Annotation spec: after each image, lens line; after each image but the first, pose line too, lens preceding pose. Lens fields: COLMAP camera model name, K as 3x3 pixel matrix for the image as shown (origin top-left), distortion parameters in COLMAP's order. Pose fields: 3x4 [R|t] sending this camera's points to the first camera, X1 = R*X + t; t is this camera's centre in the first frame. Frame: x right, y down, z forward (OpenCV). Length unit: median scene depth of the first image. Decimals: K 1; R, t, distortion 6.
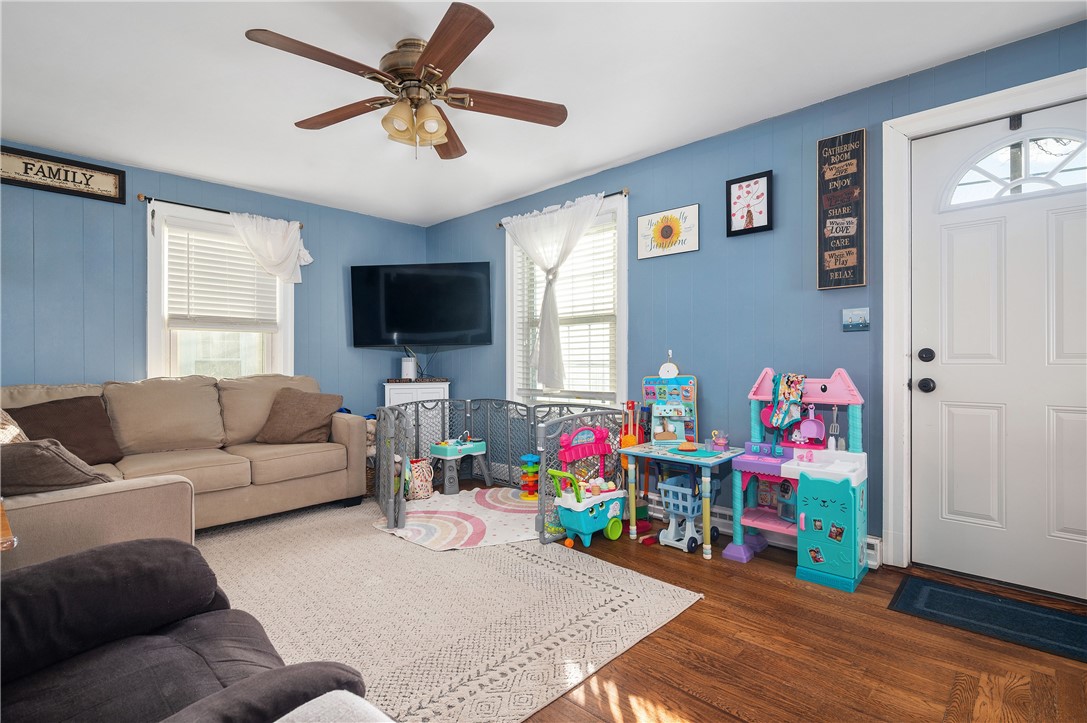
lens RADIAL K [[523.8, 0, 536.4], [0, 523.8, 363.3], [0, 0, 1]] dist [0.001261, 0.000642]
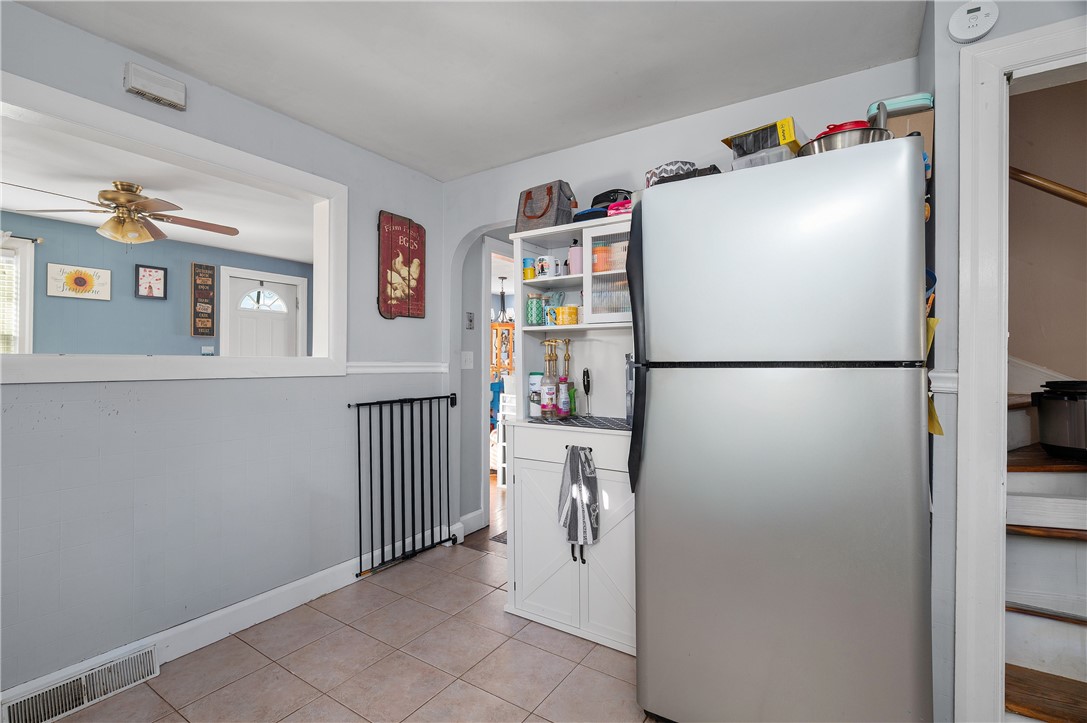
lens RADIAL K [[497.3, 0, 544.5], [0, 497.3, 355.2], [0, 0, 1]] dist [-0.000195, -0.000233]
pose [[-0.196286, 0.009264, 0.980503, -1.295806], [0.002699, 0.999957, -0.008908, -0.037279], [-0.980543, 0.000898, -0.196303, 0.036862]]
